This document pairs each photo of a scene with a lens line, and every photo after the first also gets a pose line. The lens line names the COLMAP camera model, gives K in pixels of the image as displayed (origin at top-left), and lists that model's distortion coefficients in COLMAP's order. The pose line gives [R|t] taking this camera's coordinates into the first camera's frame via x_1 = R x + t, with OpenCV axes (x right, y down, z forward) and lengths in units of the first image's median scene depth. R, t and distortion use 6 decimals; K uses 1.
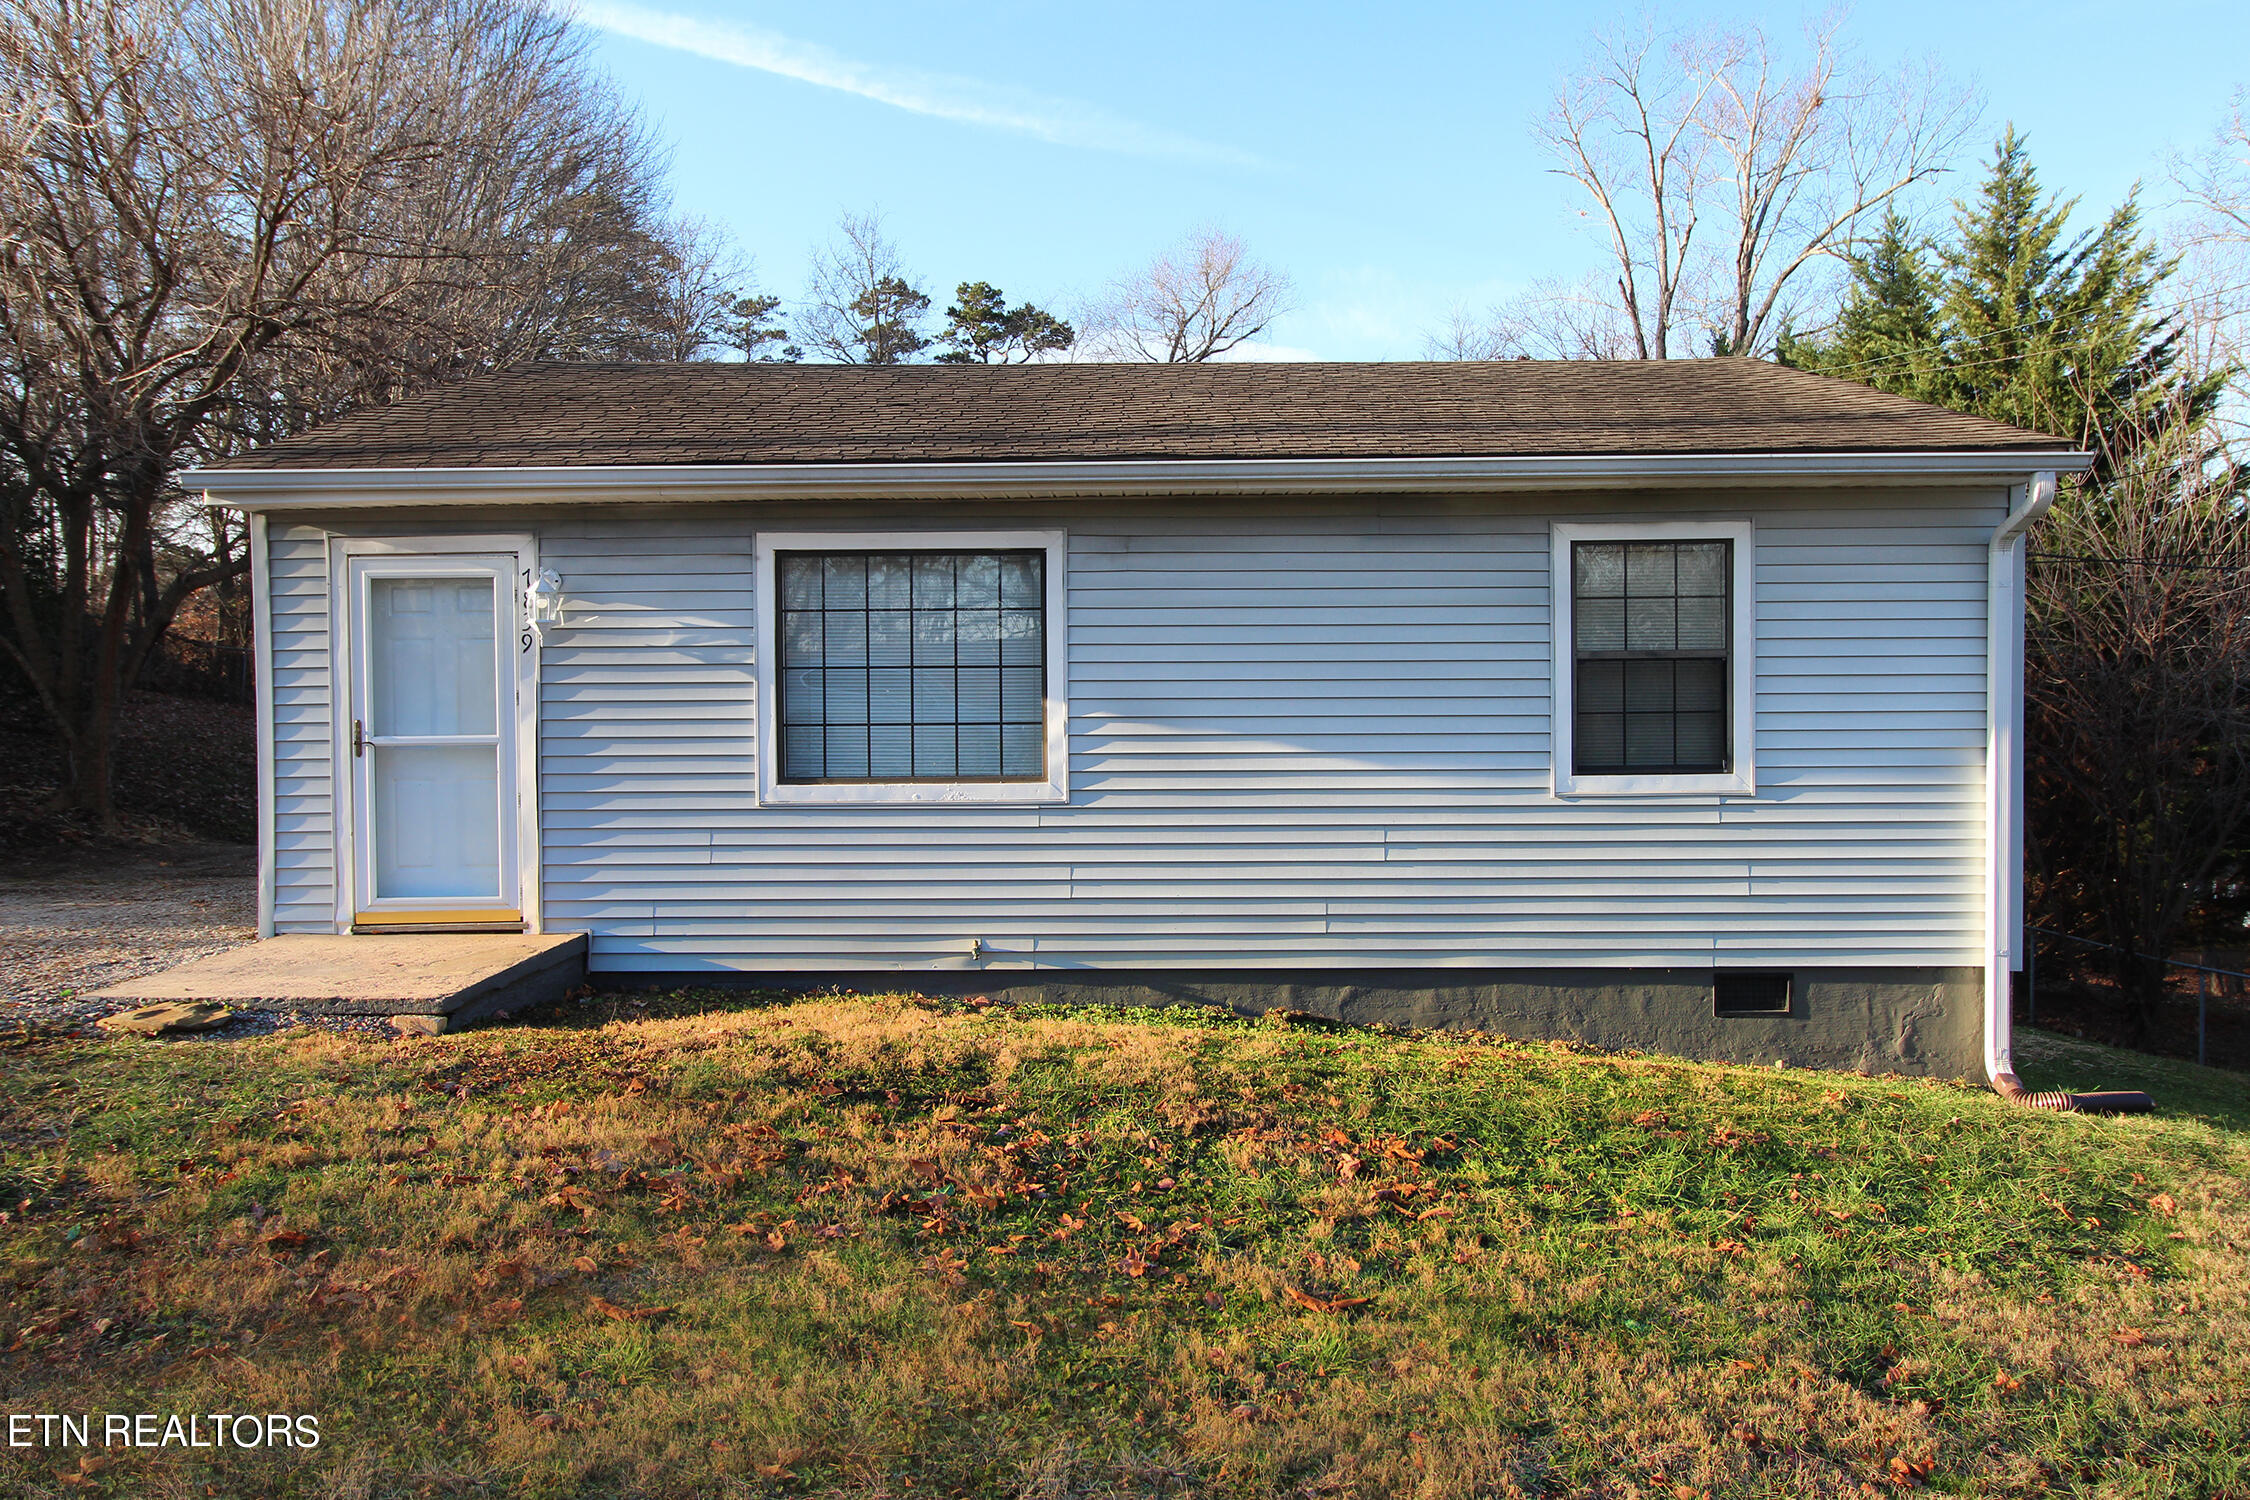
lens RADIAL K [[1536.4, 0, 1199.8], [0, 1536.4, 730.7], [0, 0, 1]] dist [0.009476, 0.002152]
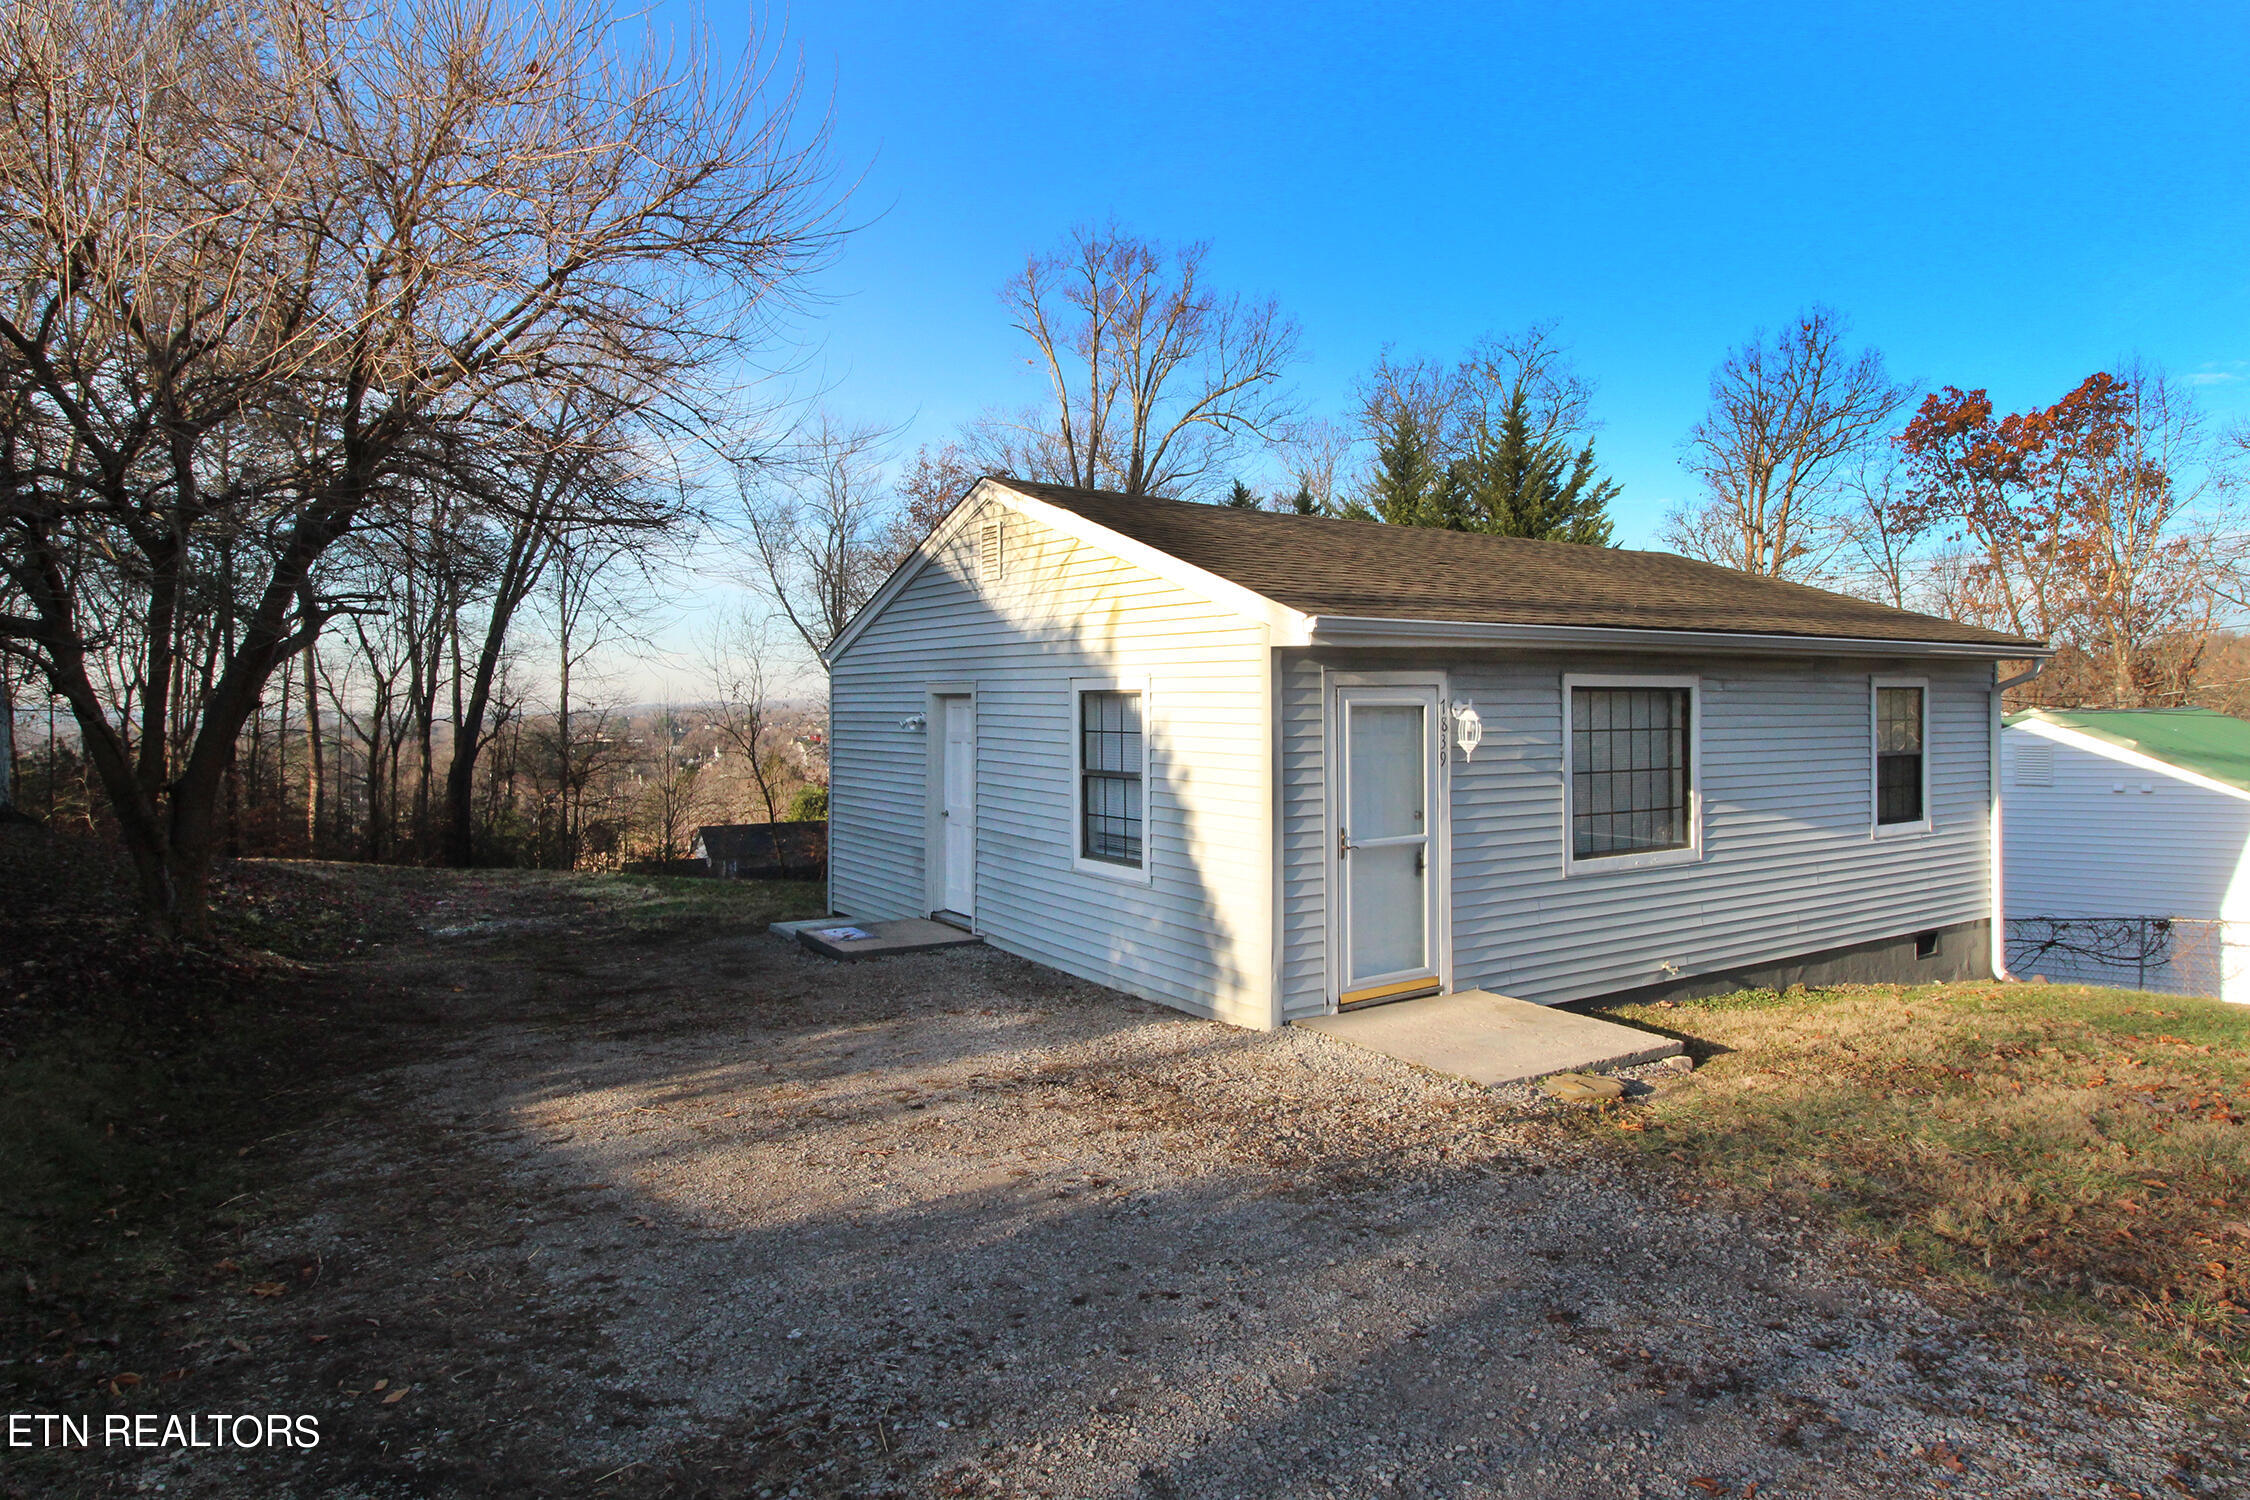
lens RADIAL K [[1309.3, 0, 1121.4], [0, 1309.3, 707.3], [0, 0, 1]] dist [0.001037, -0.000316]
pose [[0.825829, 0.003199, 0.563912, -1.248574], [0.015738, 0.999464, -0.028717, -0.072365], [-0.563701, 0.032590, 0.825335, 0.274055]]
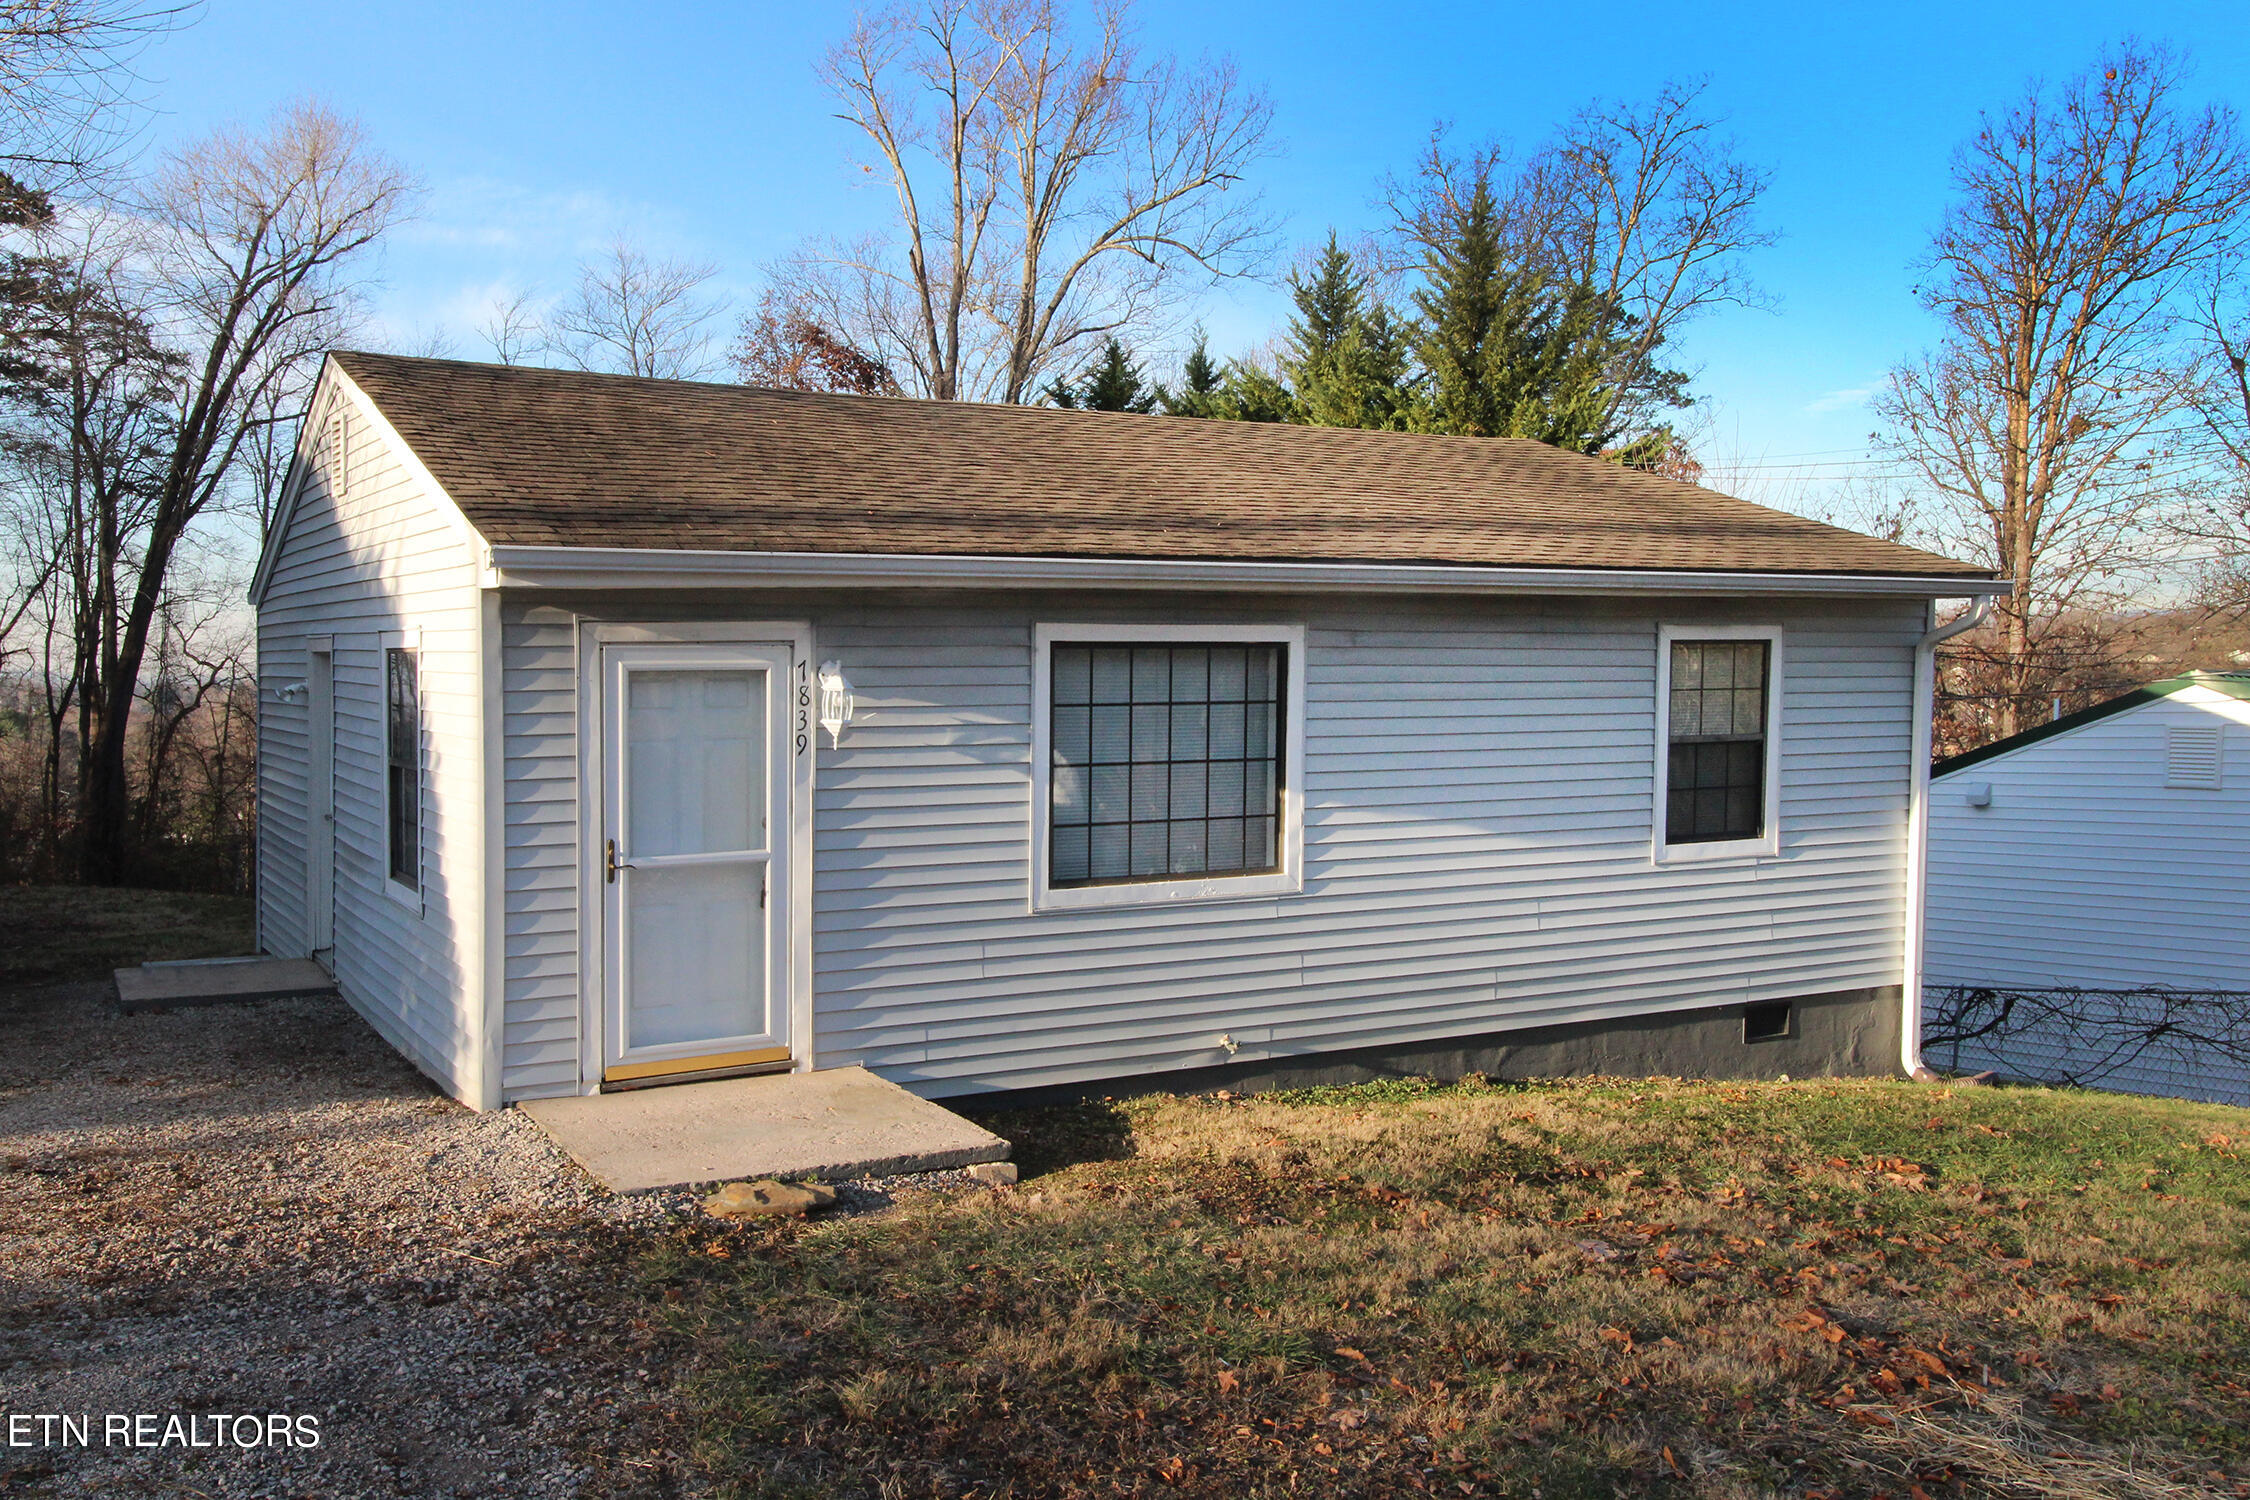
lens RADIAL K [[1879.4, 0, 1013.0], [0, 1879.4, 802.2], [0, 0, 1]] dist [0.008562, 0.001701]
pose [[0.882880, -0.031166, 0.468564, -0.834964], [0.014042, 0.999101, 0.039997, -0.065204], [-0.469389, -0.028733, 0.882524, -0.007239]]
